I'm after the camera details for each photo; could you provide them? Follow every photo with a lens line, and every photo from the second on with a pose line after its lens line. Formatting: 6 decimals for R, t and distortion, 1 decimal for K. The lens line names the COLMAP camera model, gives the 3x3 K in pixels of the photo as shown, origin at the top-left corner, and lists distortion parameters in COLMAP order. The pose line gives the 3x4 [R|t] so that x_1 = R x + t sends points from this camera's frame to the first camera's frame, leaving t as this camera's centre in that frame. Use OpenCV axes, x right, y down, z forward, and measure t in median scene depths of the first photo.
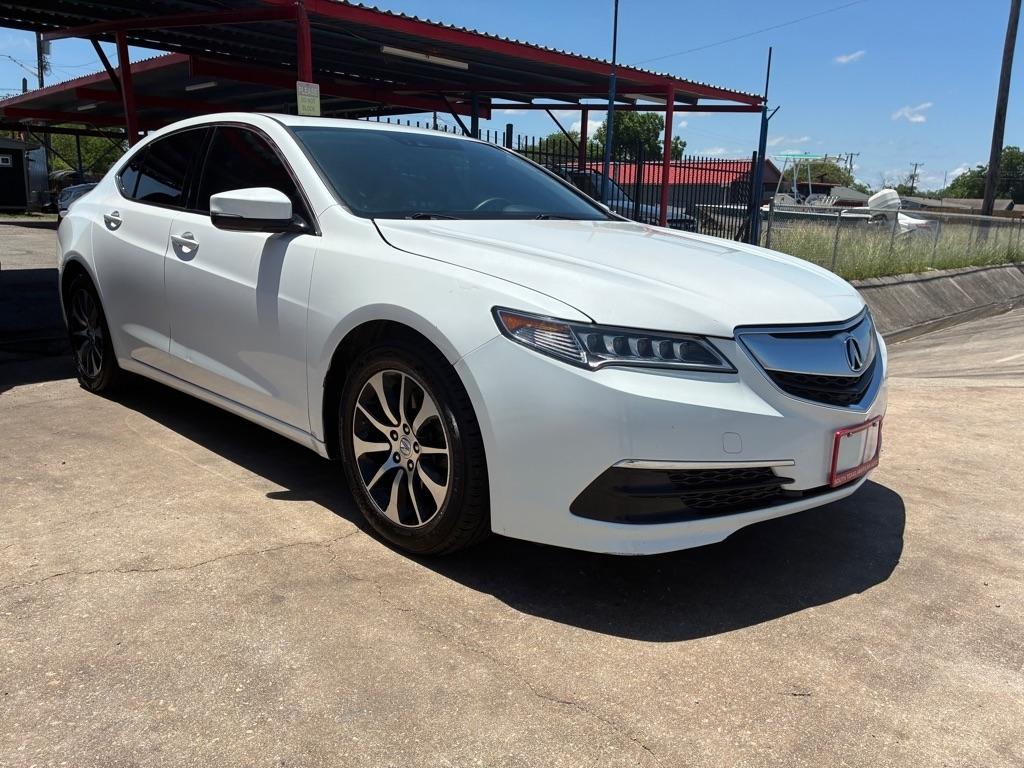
lens RADIAL K [[776.6, 0, 525.6], [0, 776.6, 391.4], [0, 0, 1]] dist [0.052747, -0.072271]
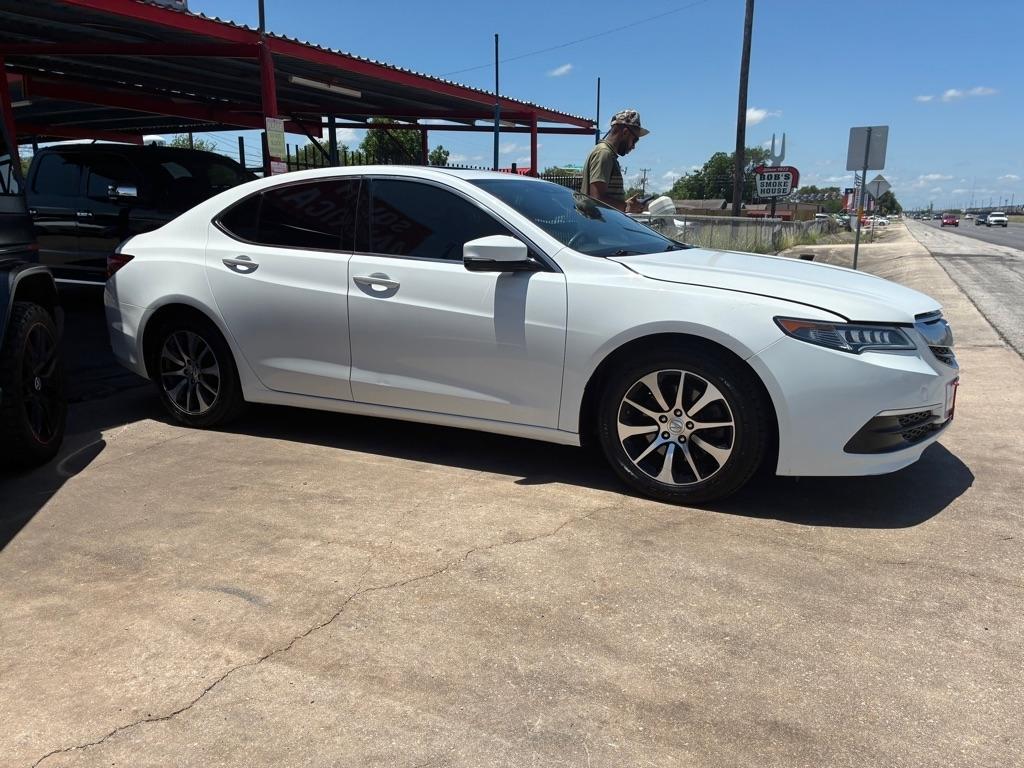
lens RADIAL K [[776.6, 0, 513.8], [0, 776.6, 399.2], [0, 0, 1]] dist [0.052747, -0.072271]
pose [[0.954502, -0.097124, 0.281944, -0.776741], [0.096731, 0.995192, 0.015345, -0.022278], [-0.282078, 0.012626, 0.959308, -0.209238]]
